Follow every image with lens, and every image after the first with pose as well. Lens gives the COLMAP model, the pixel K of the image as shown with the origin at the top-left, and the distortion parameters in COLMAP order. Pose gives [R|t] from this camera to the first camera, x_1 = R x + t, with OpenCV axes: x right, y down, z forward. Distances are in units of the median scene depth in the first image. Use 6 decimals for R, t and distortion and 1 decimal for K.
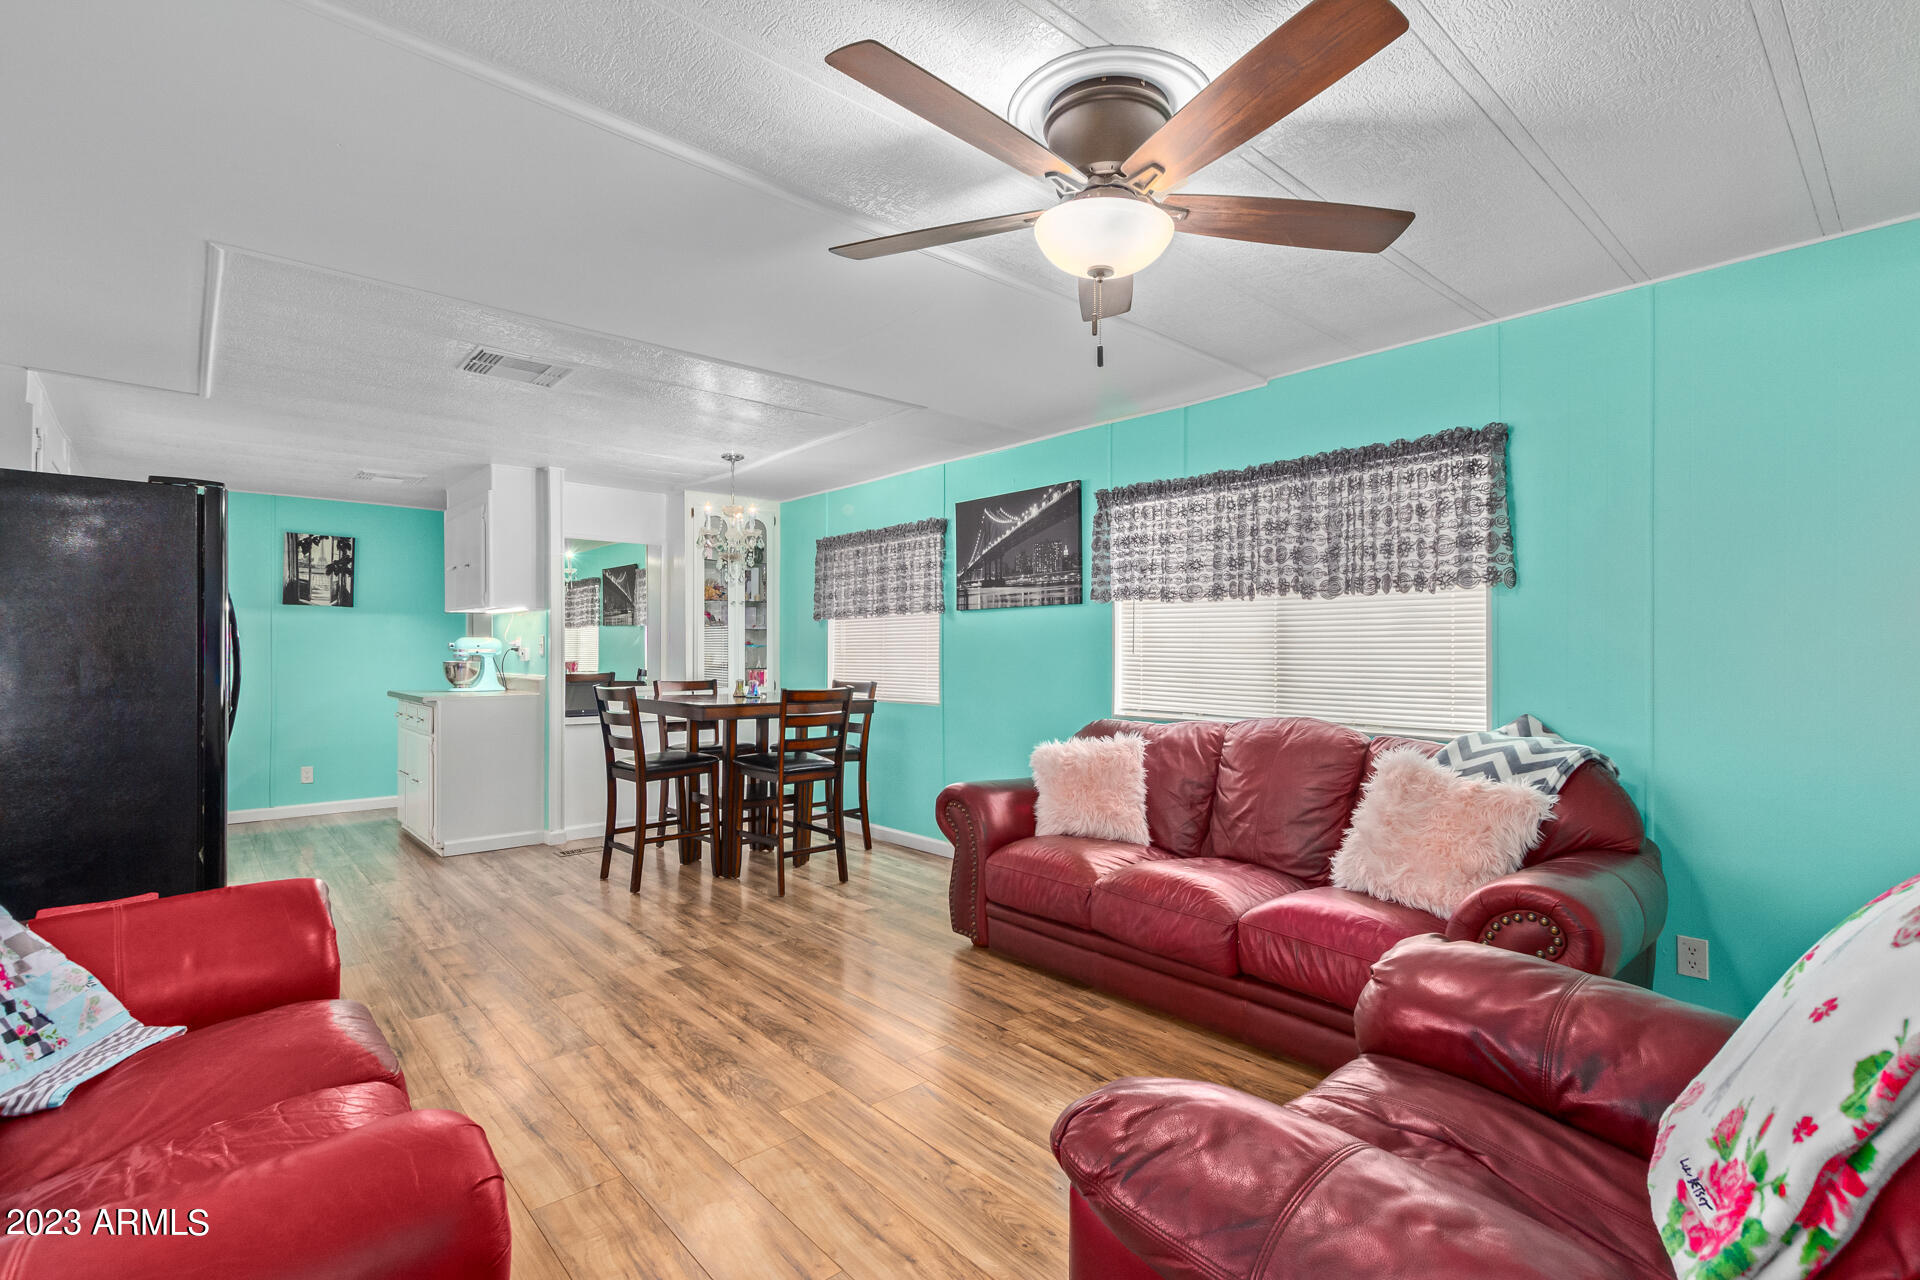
lens RADIAL K [[881.0, 0, 960.0], [0, 881.0, 640.0], [0, 0, 1]] dist [0.019920, -0.011224]
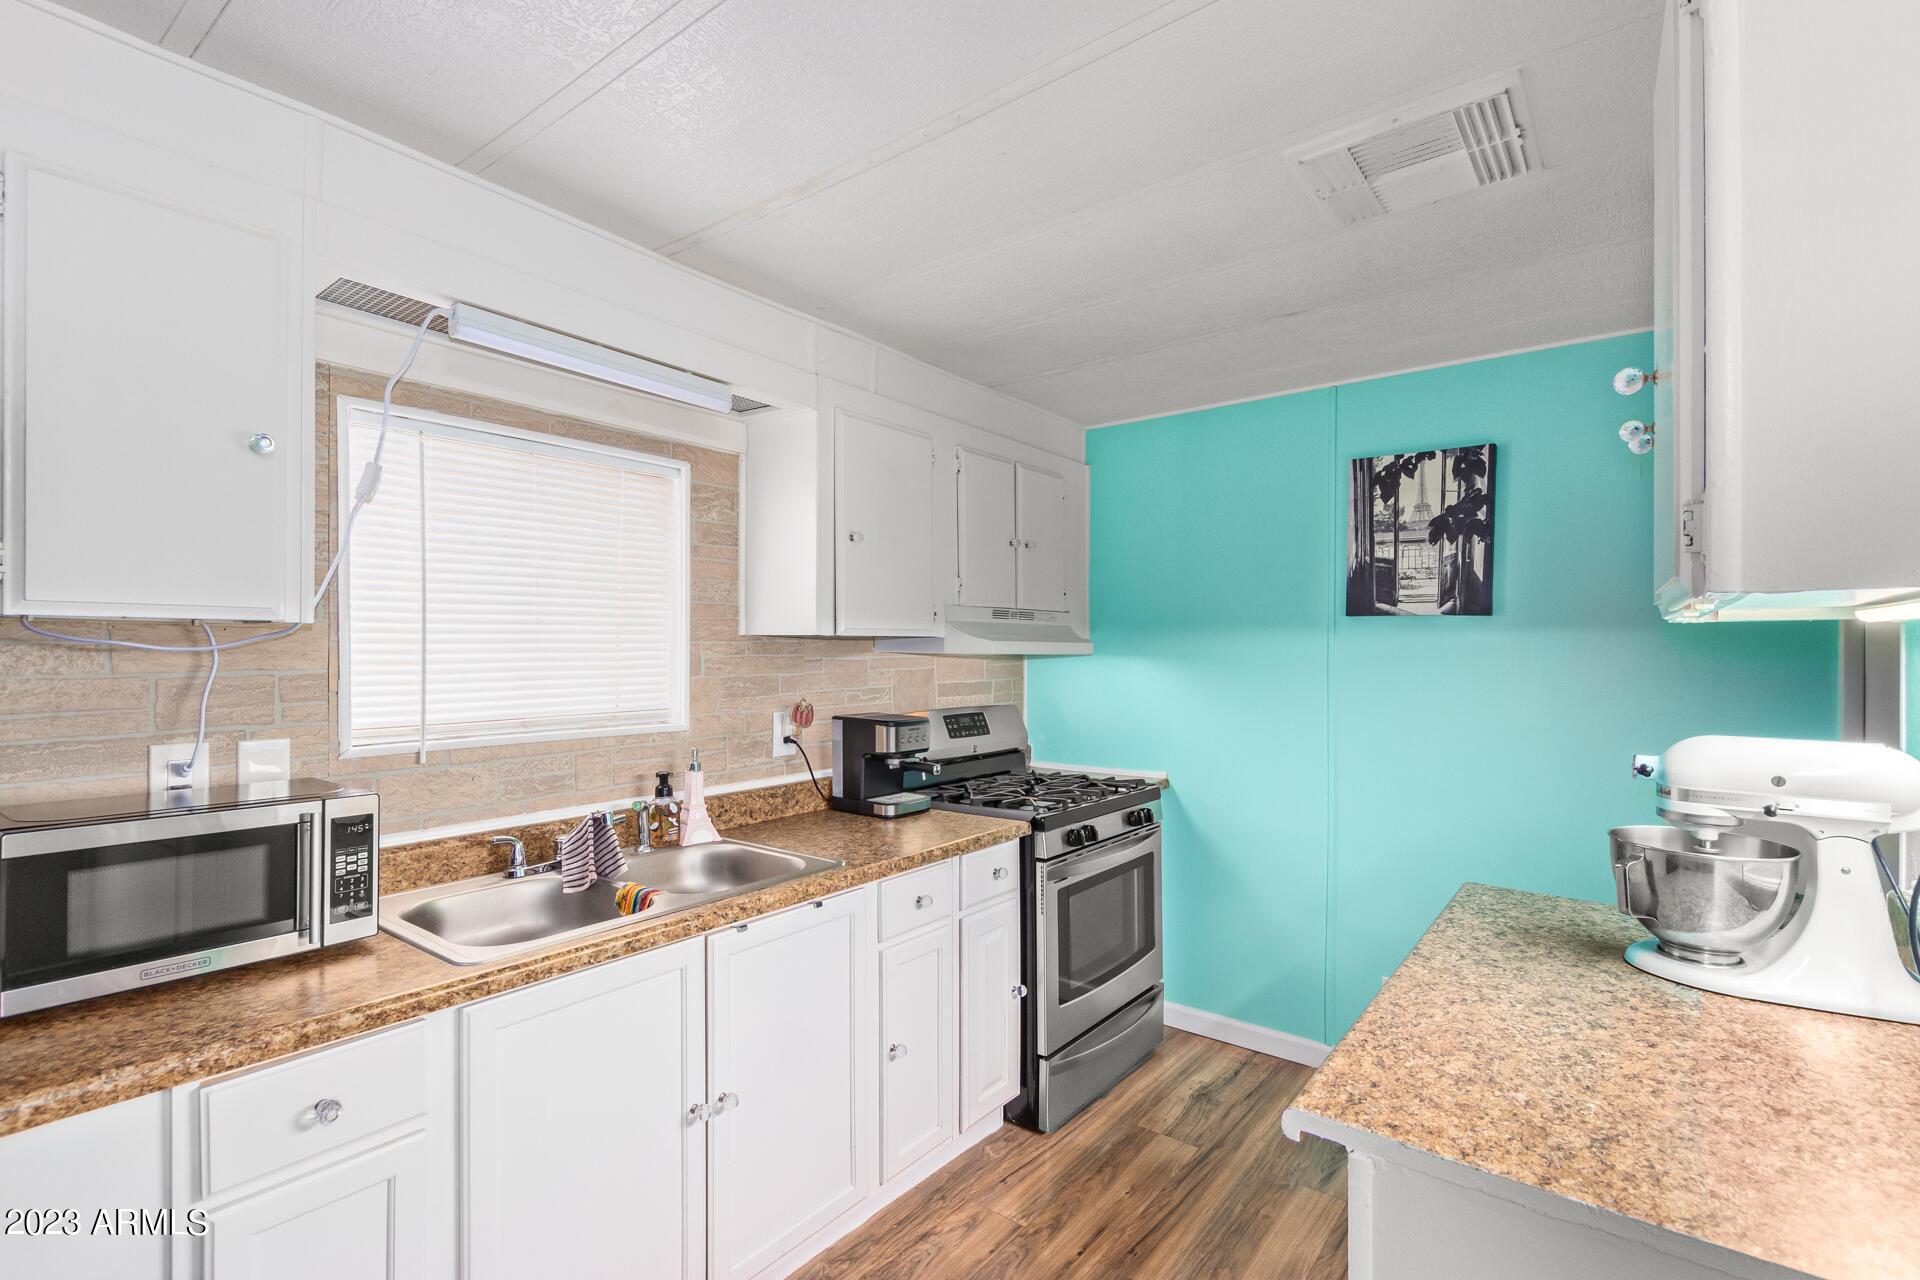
lens RADIAL K [[881.0, 0, 960.0], [0, 881.0, 640.0], [0, 0, 1]] dist [0.019920, -0.011224]
pose [[0.175907, -0.006528, -0.984385, -0.336491], [0.006255, 0.999965, -0.005513, -0.025842], [0.984387, -0.005187, 0.175942, 0.704500]]
